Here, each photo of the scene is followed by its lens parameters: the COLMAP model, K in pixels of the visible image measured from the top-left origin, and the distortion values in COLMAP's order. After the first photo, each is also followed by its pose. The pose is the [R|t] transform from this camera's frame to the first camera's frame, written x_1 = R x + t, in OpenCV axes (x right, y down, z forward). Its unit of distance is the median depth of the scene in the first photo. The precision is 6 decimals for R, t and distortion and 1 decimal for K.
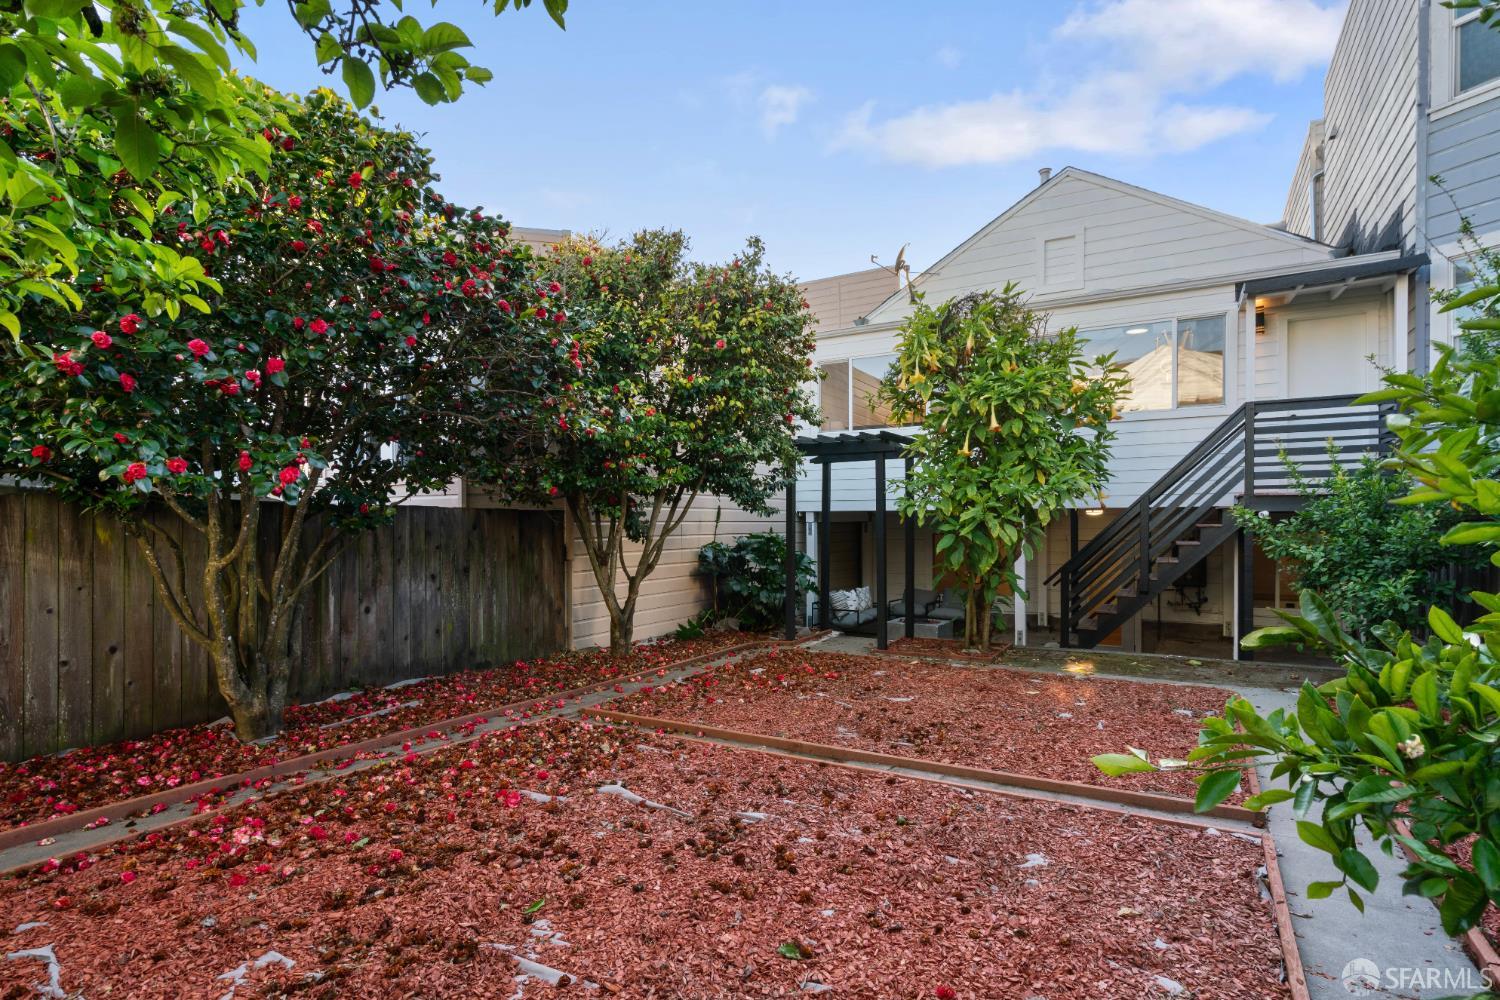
lens RADIAL K [[752.9, 0, 749.6], [0, 752.9, 526.9], [0, 0, 1]] dist [-0.000731, 0.001849]
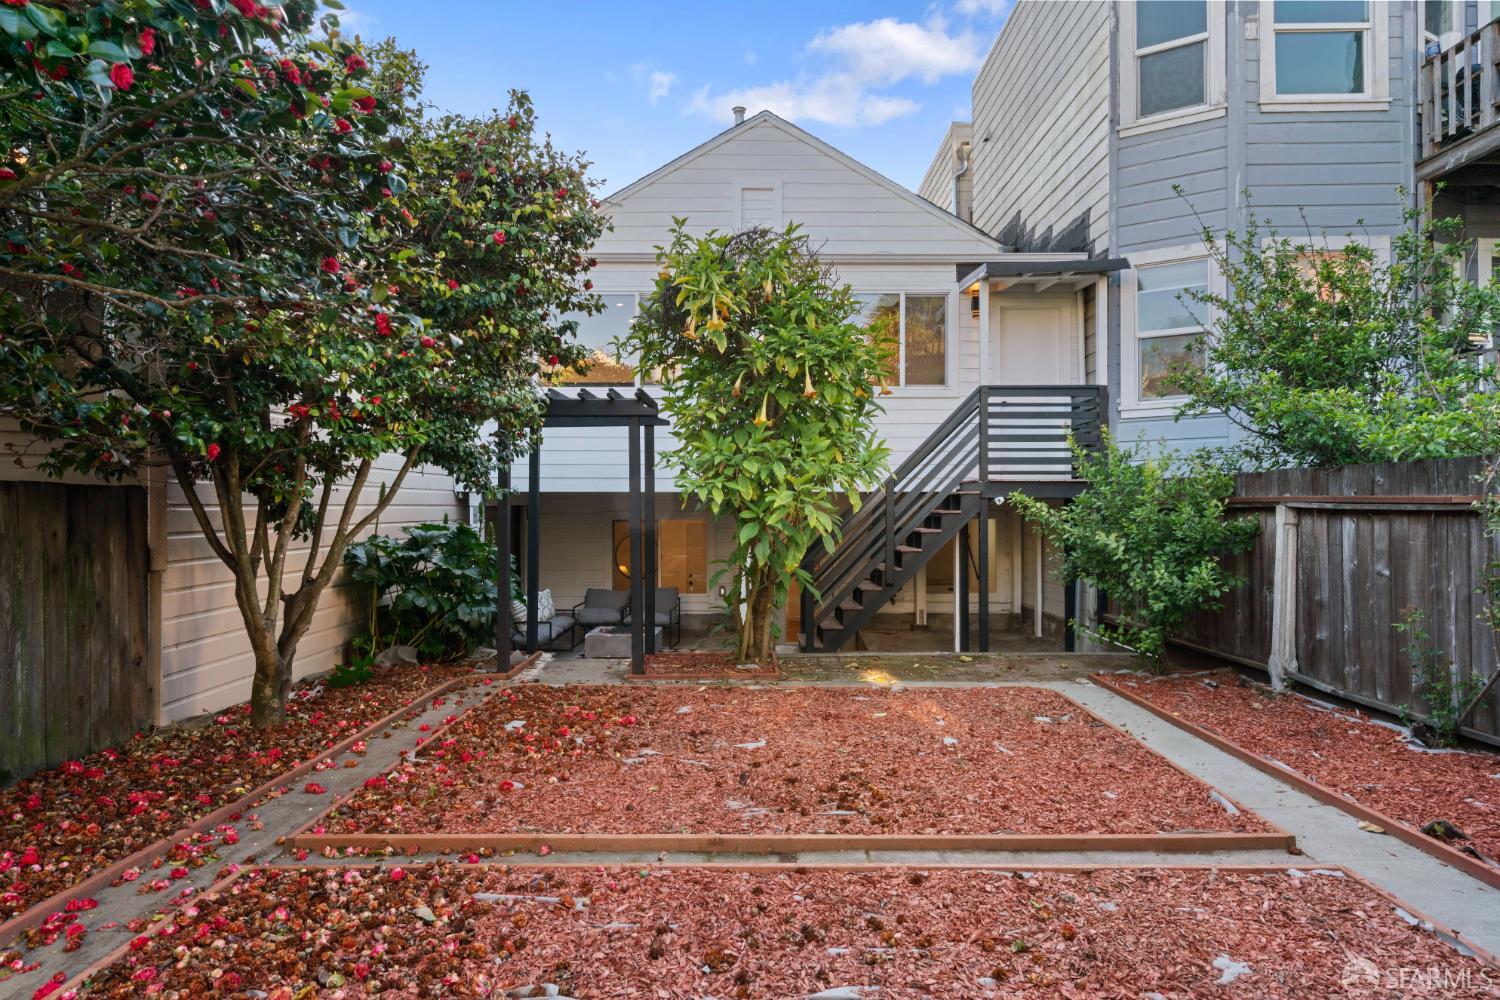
lens RADIAL K [[873.8, 0, 750.0], [0, 873.8, 500.0], [0, 0, 1]] dist [0.007749, 0.000153]
pose [[0.868003, 0.006959, 0.496510, -0.194049], [-0.001120, 0.999927, -0.012058, -0.003890], [-0.496557, 0.009910, 0.867947, 0.198052]]
